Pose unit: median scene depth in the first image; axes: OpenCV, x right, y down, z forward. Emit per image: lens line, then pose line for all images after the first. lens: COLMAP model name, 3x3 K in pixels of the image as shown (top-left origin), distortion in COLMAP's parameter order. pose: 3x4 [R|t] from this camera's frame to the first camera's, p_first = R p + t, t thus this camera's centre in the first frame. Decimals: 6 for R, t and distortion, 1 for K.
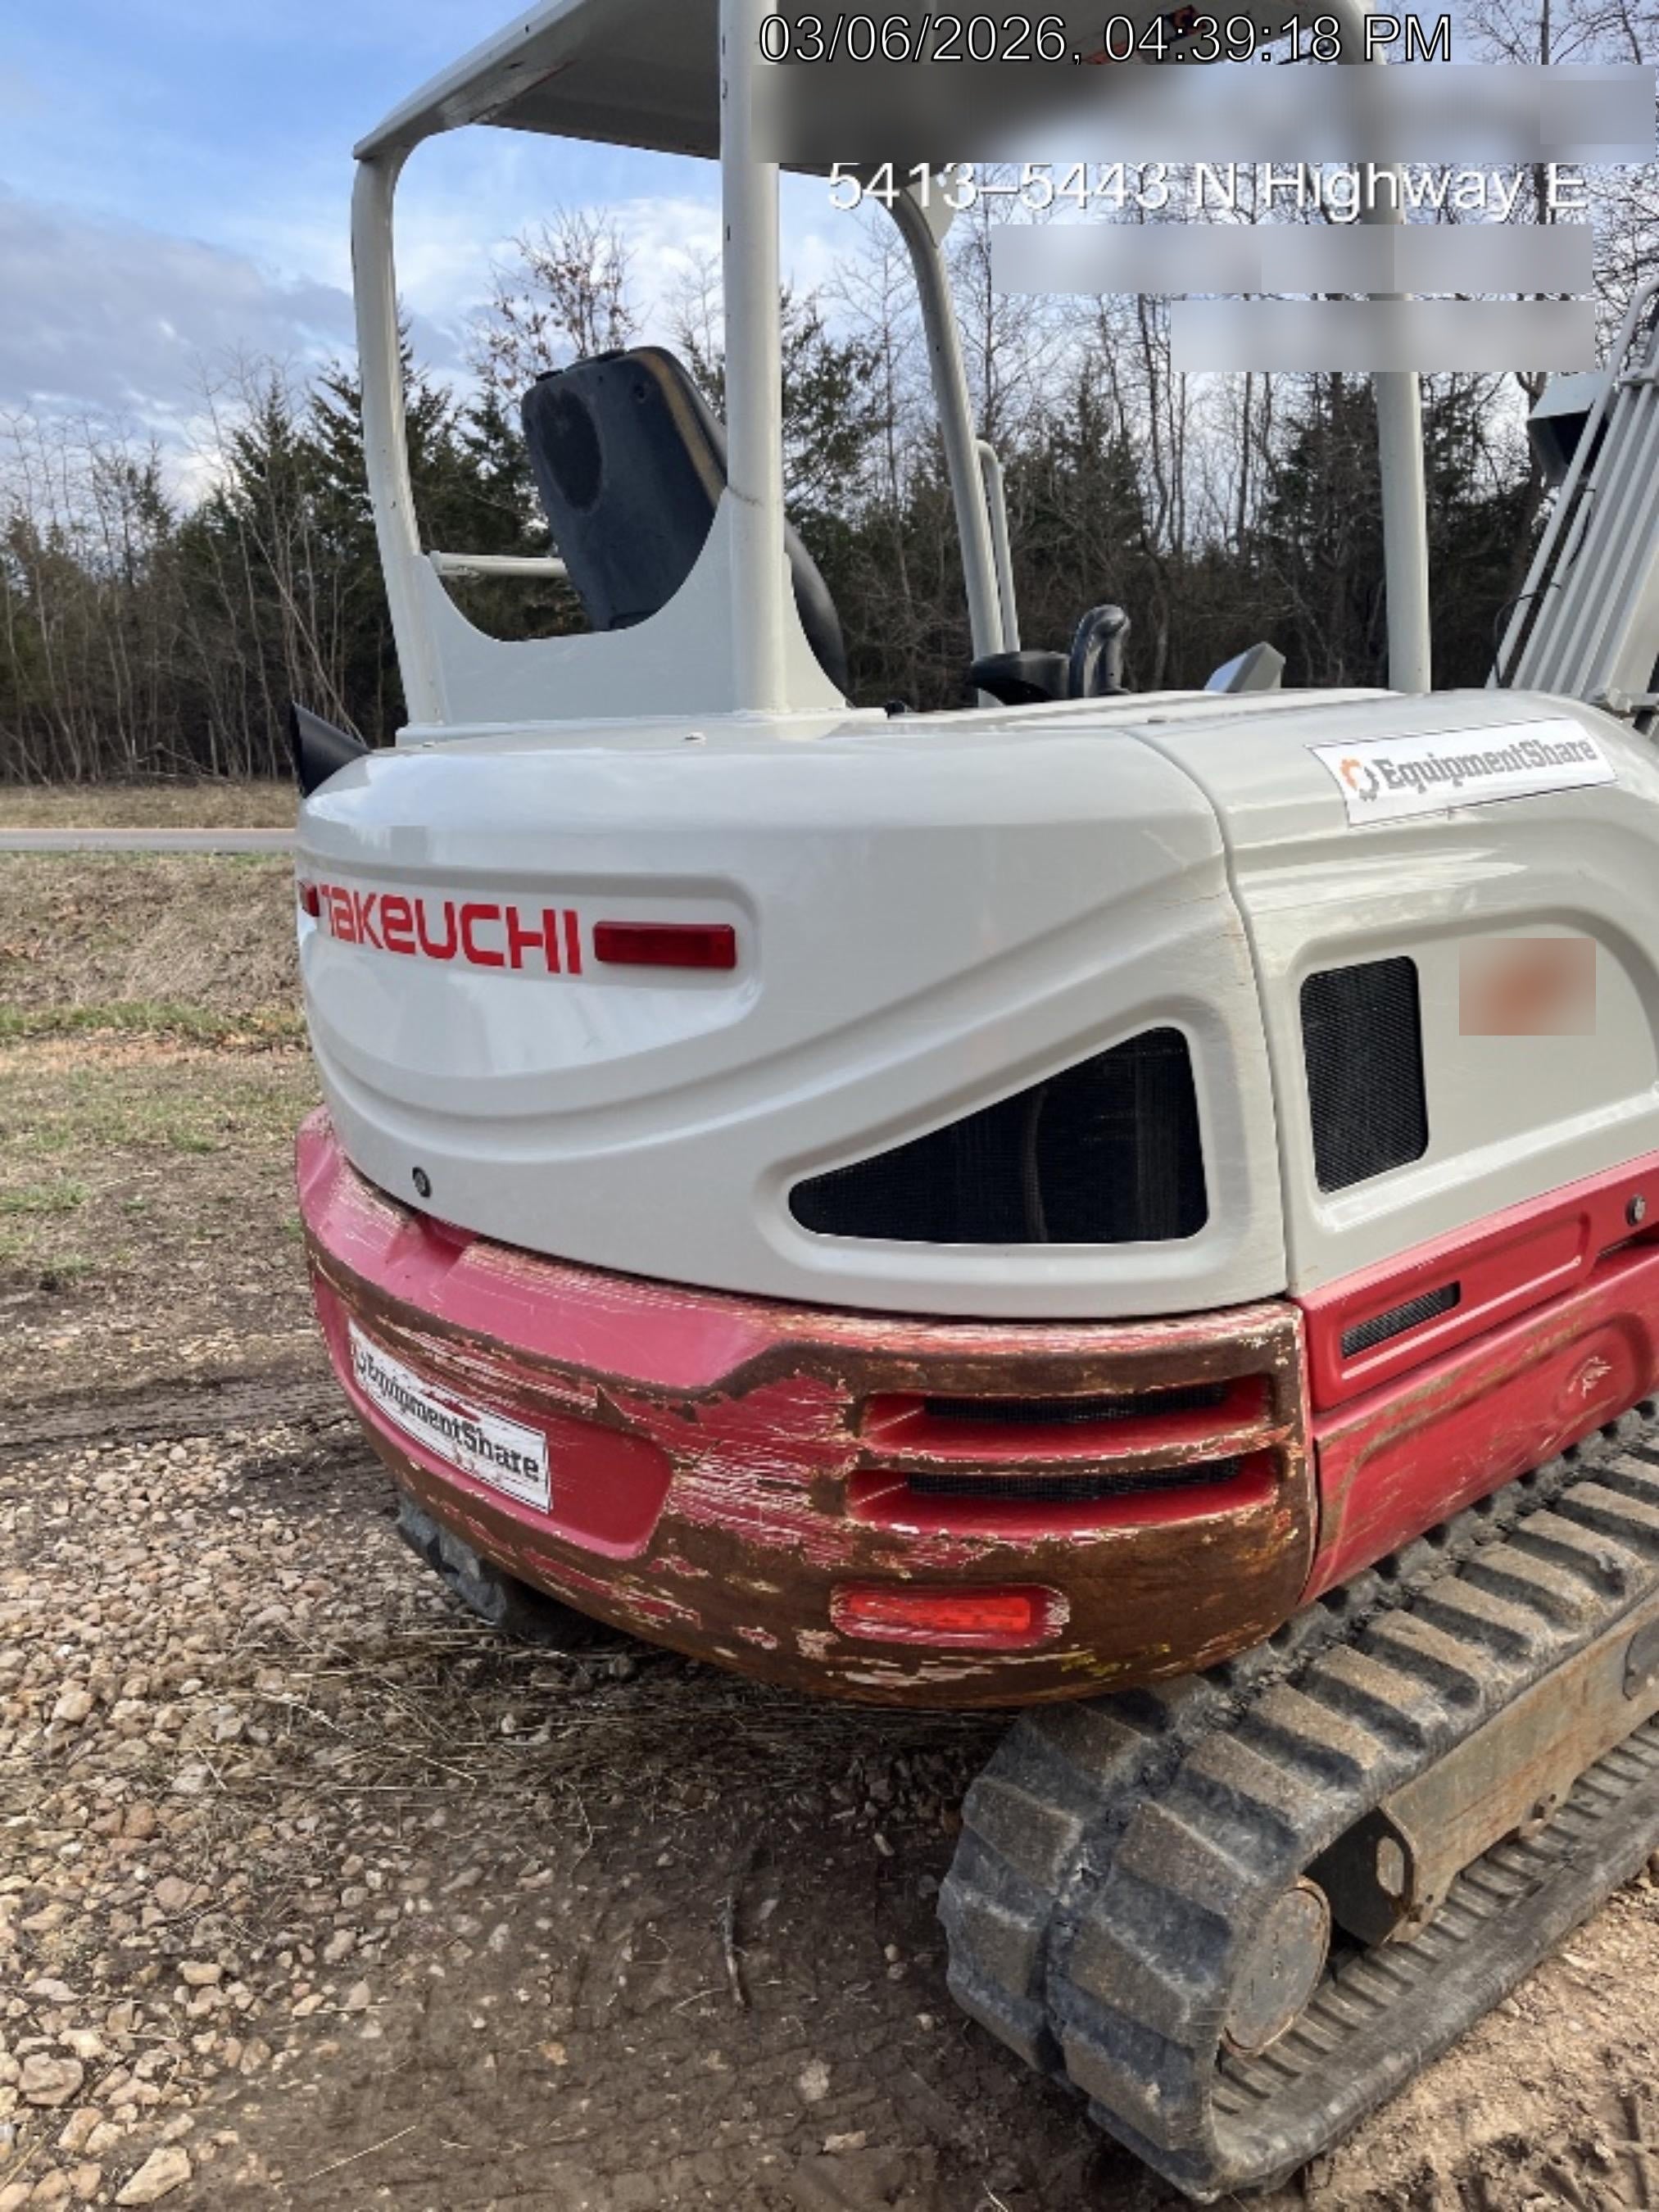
lens RADIAL K [[1693.3, 0, 794.2], [0, 1693.3, 1128.2], [0, 0, 1]] dist [0.051222, -0.019098]
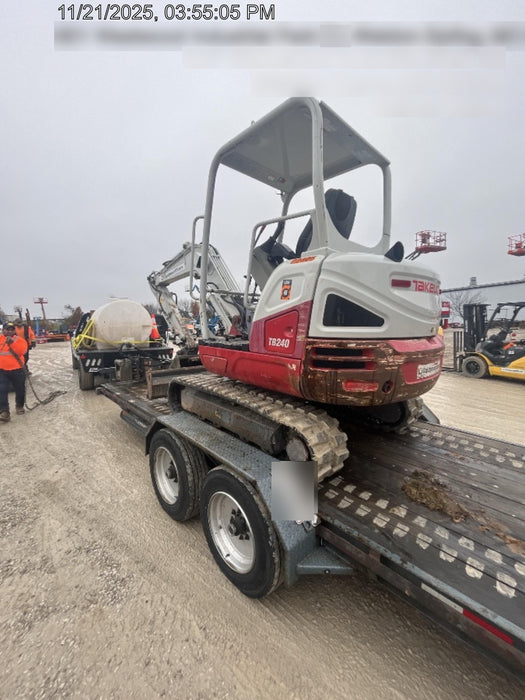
lens RADIAL K [[280.5, 0, 261.3], [0, 280.5, 351.7], [0, 0, 1]] dist [0.000015, 0.000697]
pose [[-0.096659, -0.057493, 0.993656, -1.382378], [0.242237, 0.966953, 0.079512, -0.145757], [-0.965390, 0.248386, -0.079538, 1.990484]]
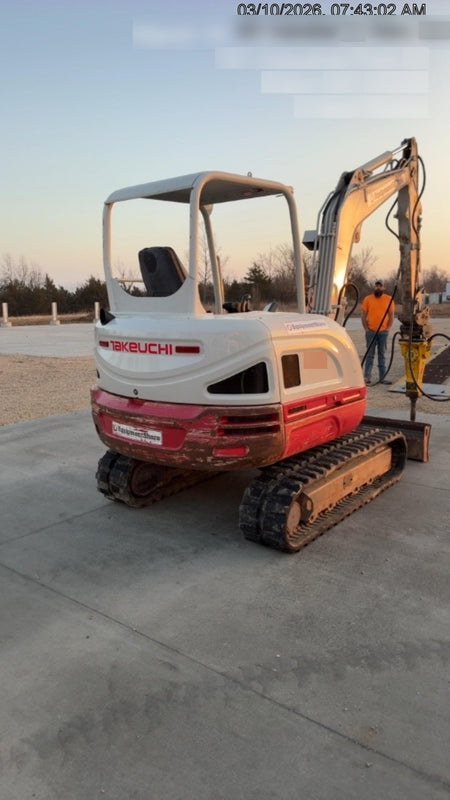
lens RADIAL K [[600.5, 0, 226.8], [0, 600.5, 403.9], [0, 0, 1]] dist [0.001546, -0.001374]
pose [[0.982081, 0.003365, 0.188431, -0.349370], [0.009294, 0.997759, -0.066262, 0.245316], [-0.188232, 0.066826, 0.979848, -1.229447]]
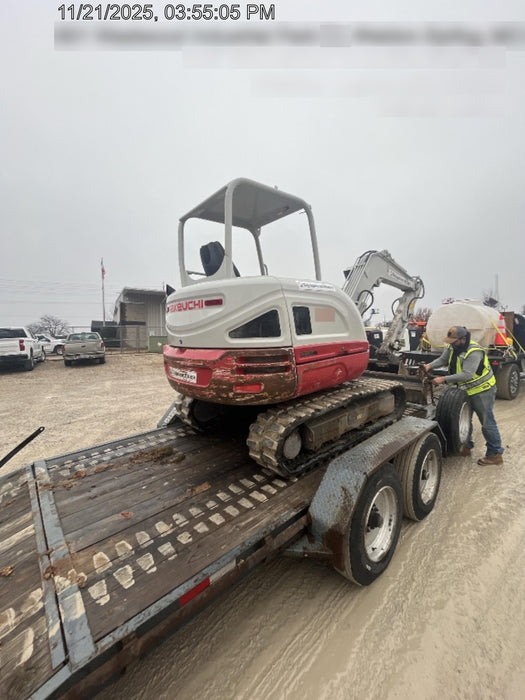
lens RADIAL K [[280.5, 0, 263.5], [0, 280.5, 354.6], [0, 0, 1]] dist [0.000015, 0.000697]
pose [[0.998347, 0.013239, 0.055928, 0.082155], [-0.004595, 0.988378, -0.151949, 0.314649], [-0.057289, 0.151440, 0.986805, -0.249901]]
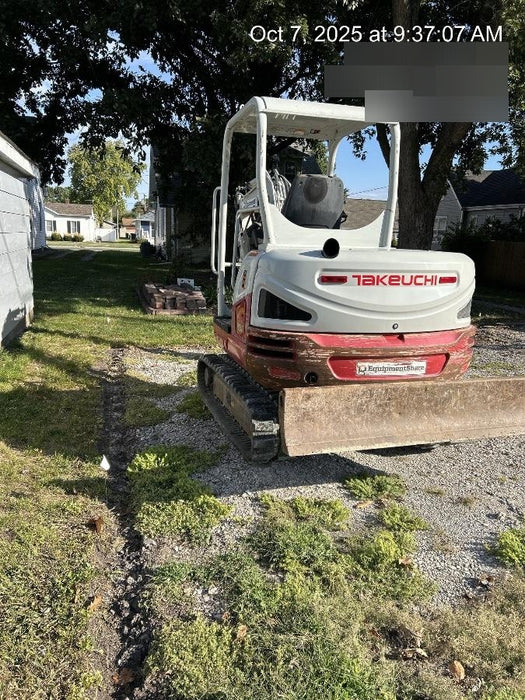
lens RADIAL K [[535.8, 0, 244.5], [0, 535.8, 362.2], [0, 0, 1]] dist [0.051222, -0.019098]
pose [[0.394914, -0.114581, 0.911545, -2.408399], [0.185301, 0.981735, 0.043125, -0.024451], [-0.899837, 0.151879, 0.408933, 0.861667]]
